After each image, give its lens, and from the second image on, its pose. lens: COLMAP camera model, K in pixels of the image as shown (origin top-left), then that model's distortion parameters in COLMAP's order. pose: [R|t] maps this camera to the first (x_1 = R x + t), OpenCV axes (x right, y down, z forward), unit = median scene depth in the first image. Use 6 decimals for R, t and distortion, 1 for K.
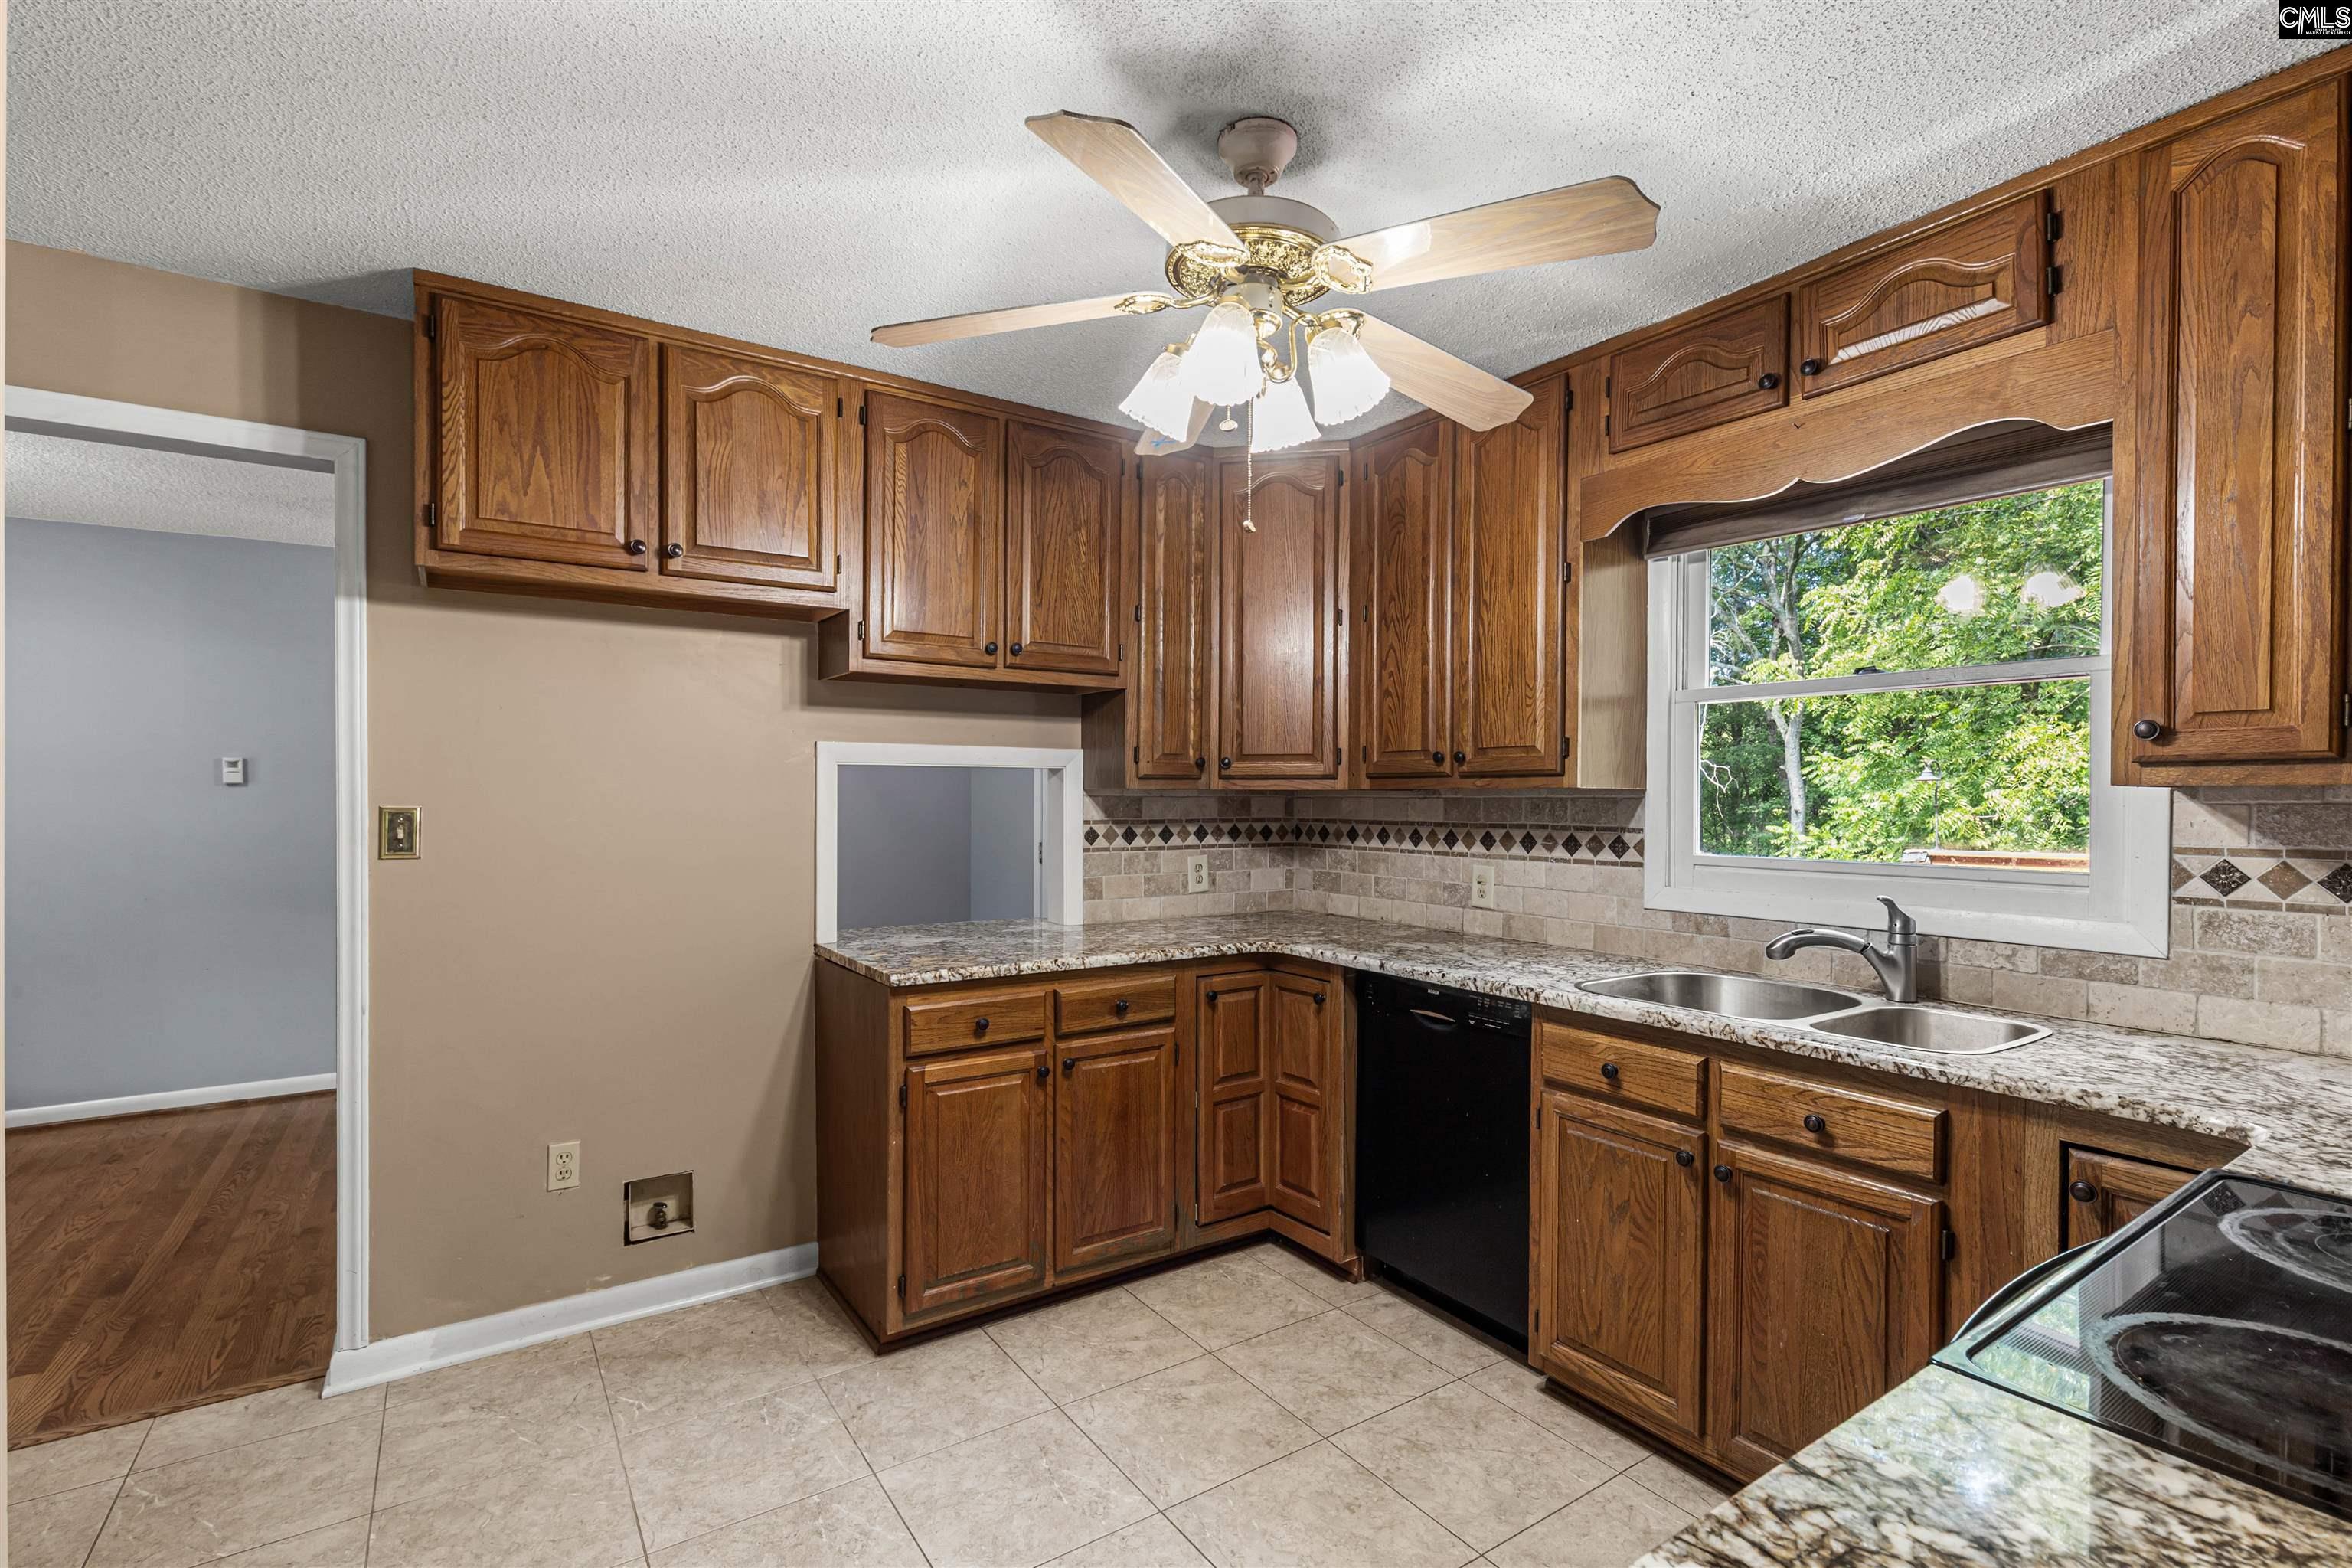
lens RADIAL K [[1067.1, 0, 1168.9], [0, 1067.1, 801.5], [0, 0, 1]] dist [-0.000721, -0.000155]
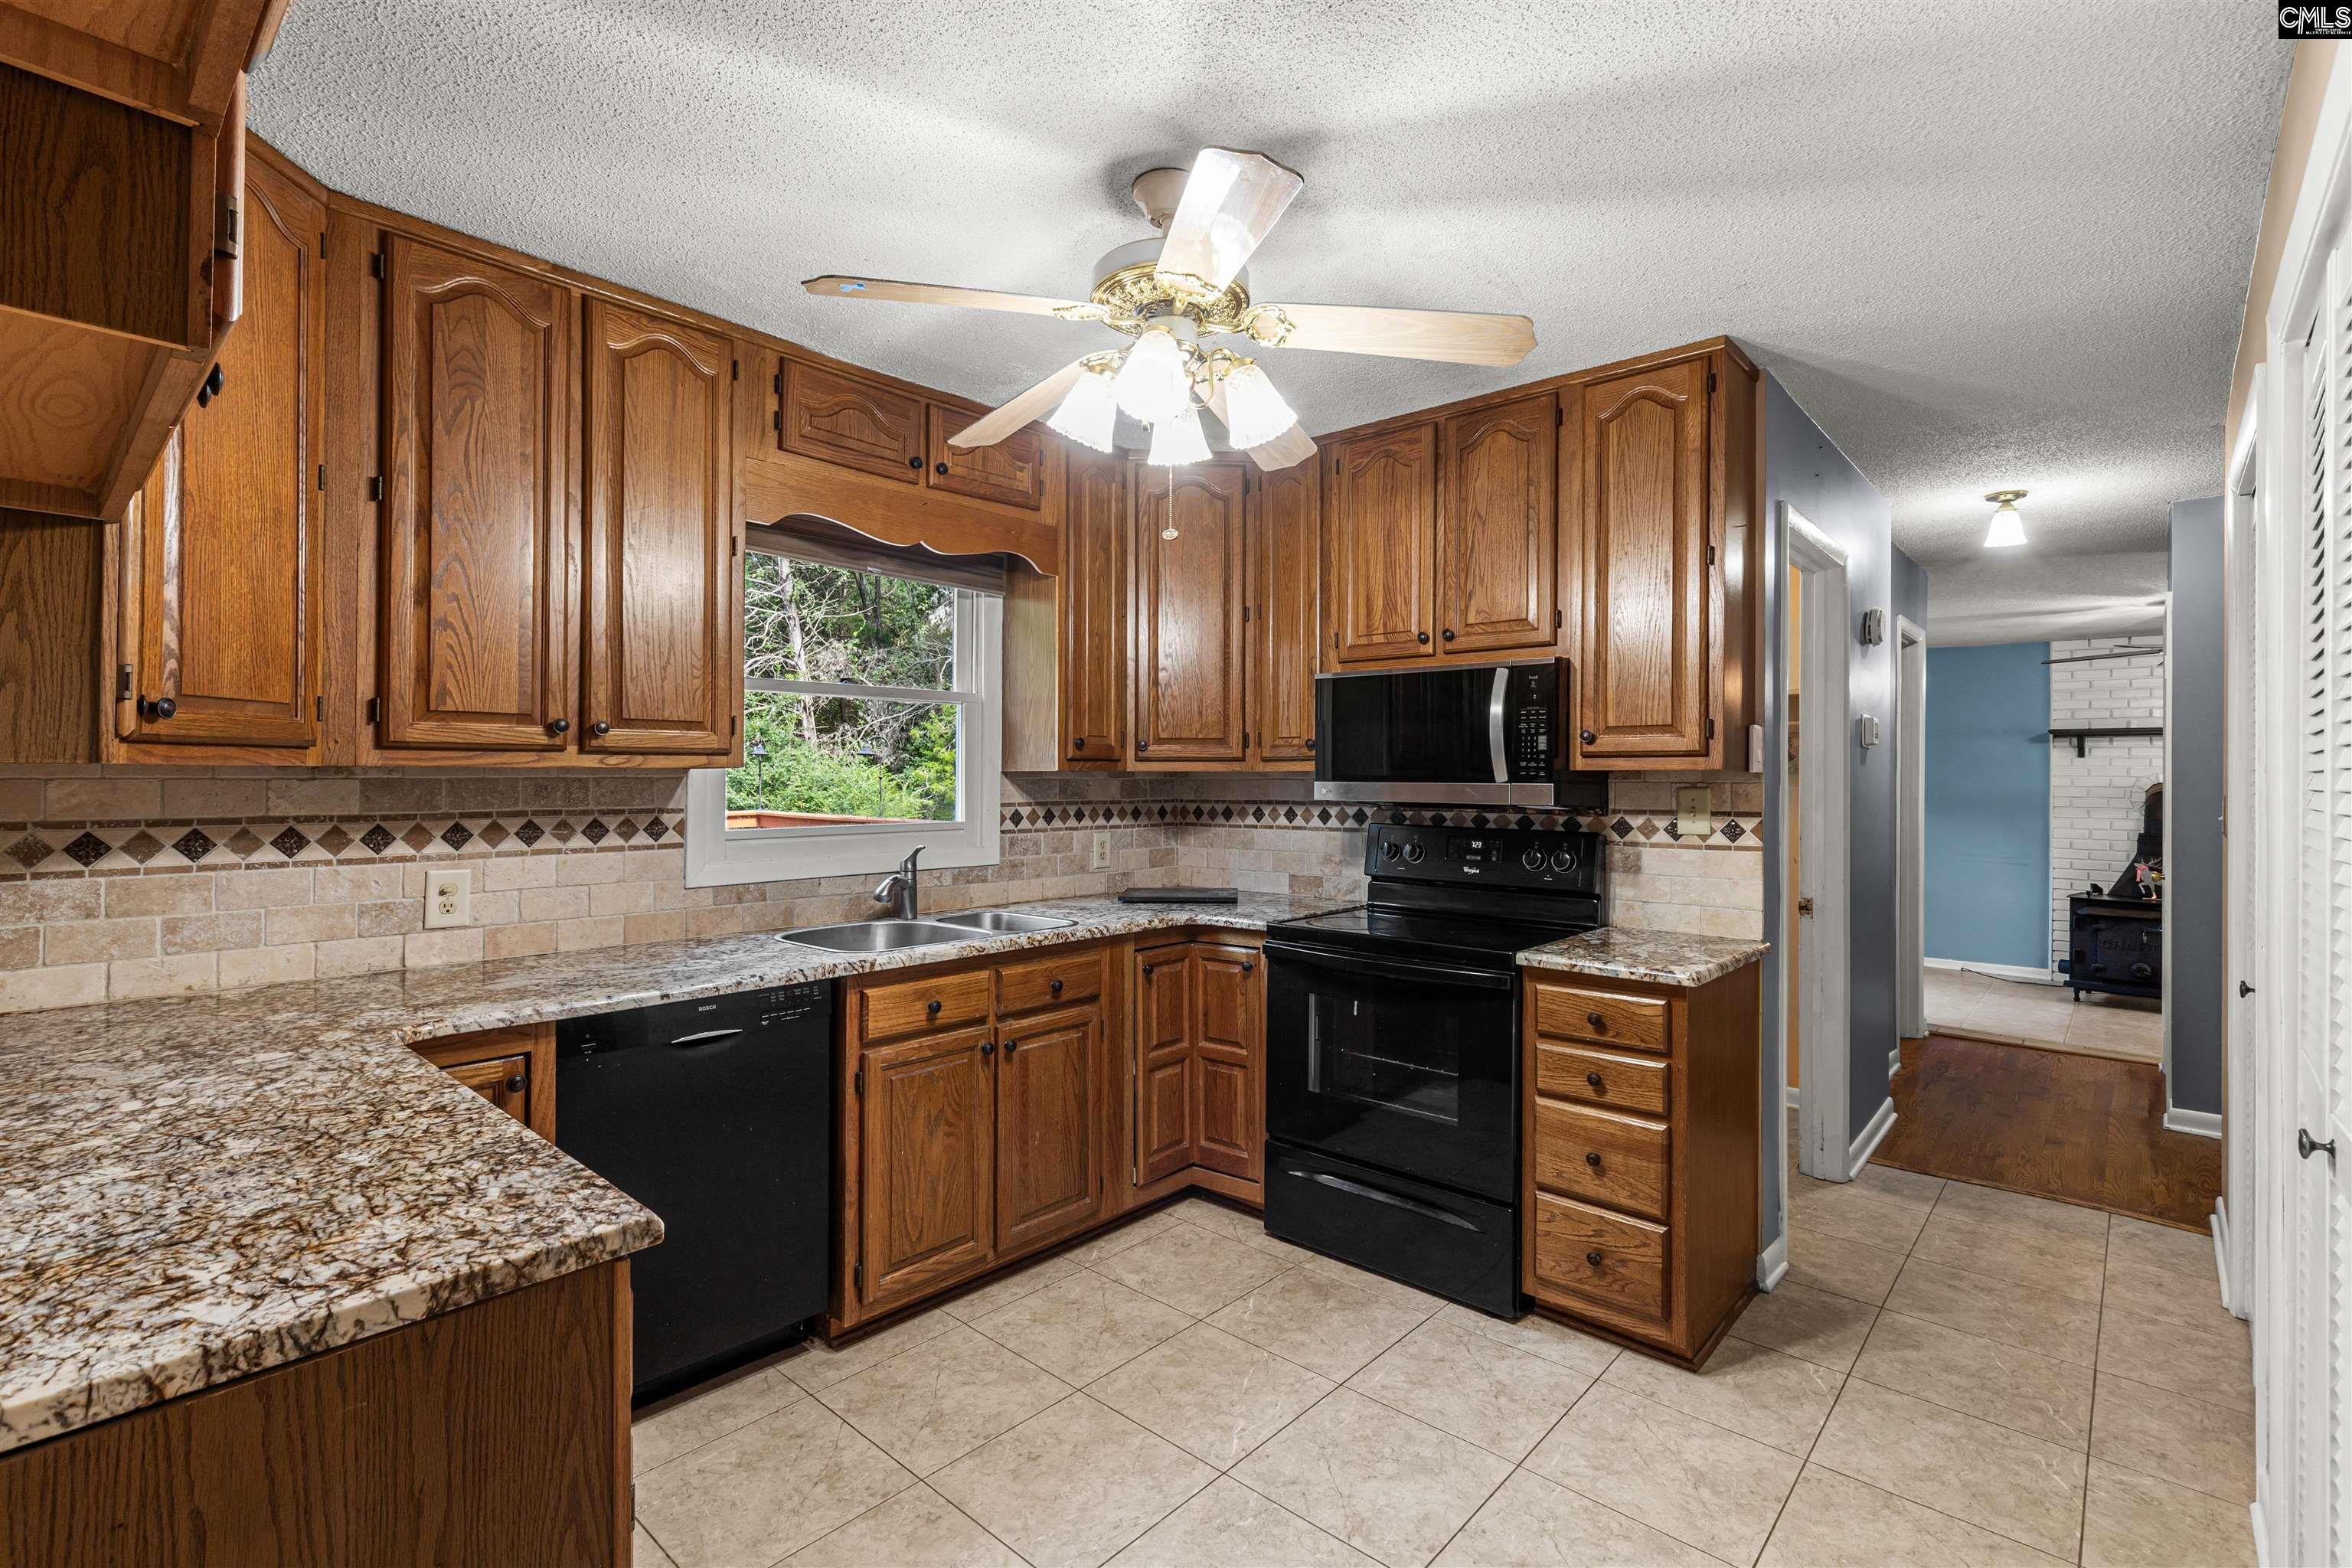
lens RADIAL K [[1091.7, 0, 1169.5], [0, 1091.7, 764.2], [0, 0, 1]] dist [-0.001183, -0.000690]
pose [[-0.252436, 0.004143, 0.967605, -0.636081], [0.000771, 0.999991, -0.004081, -0.010938], [-0.967613, -0.000285, -0.252437, 0.801864]]
